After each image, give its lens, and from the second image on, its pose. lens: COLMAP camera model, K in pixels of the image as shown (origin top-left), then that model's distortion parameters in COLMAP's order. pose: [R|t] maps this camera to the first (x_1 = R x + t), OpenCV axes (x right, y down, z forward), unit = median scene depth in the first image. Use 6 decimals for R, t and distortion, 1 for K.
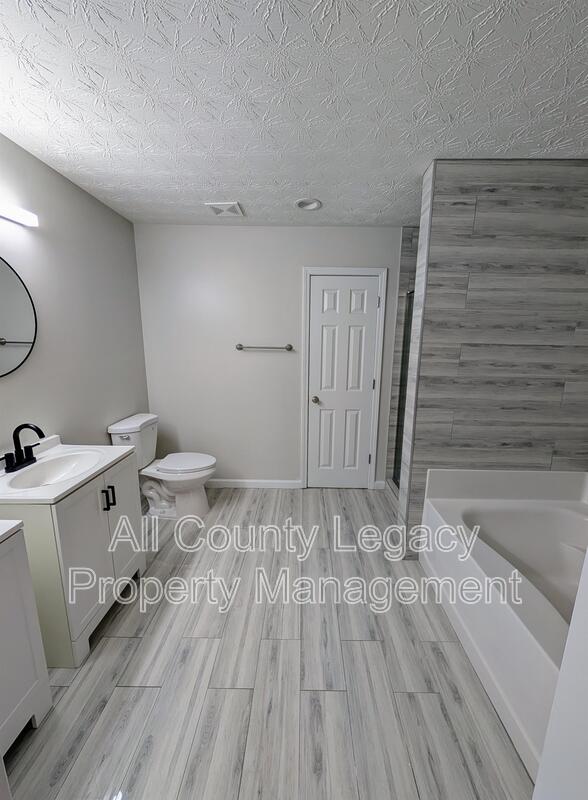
lens RADIAL K [[309.9, 0, 294.0], [0, 309.9, 400.0], [0, 0, 1]] dist [0.000426, 0.000051]
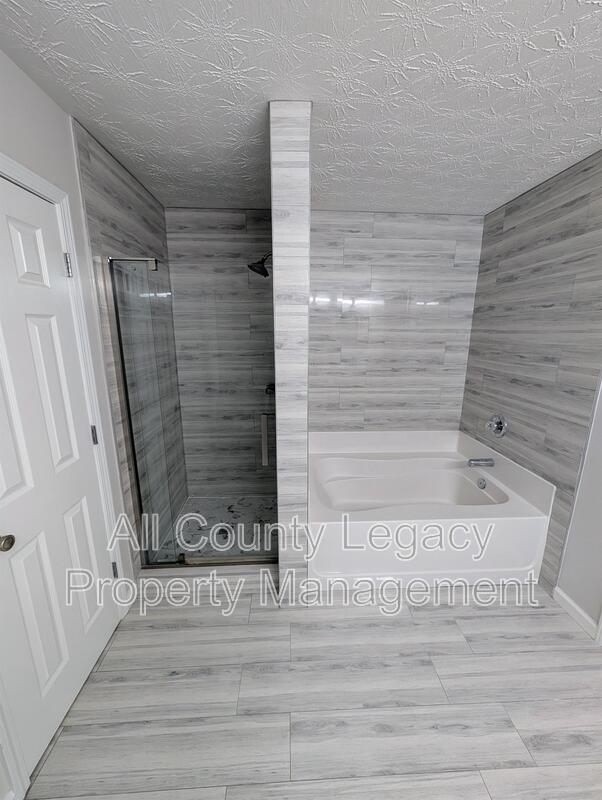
lens RADIAL K [[305.8, 0, 301.0], [0, 305.8, 400.0], [0, 0, 1]] dist [-0.001015, -0.000242]
pose [[-0.077071, -0.250458, 0.965055, -0.425631], [0.179781, 0.948577, 0.260539, -0.324832], [-0.980683, 0.193578, -0.028080, 1.268458]]
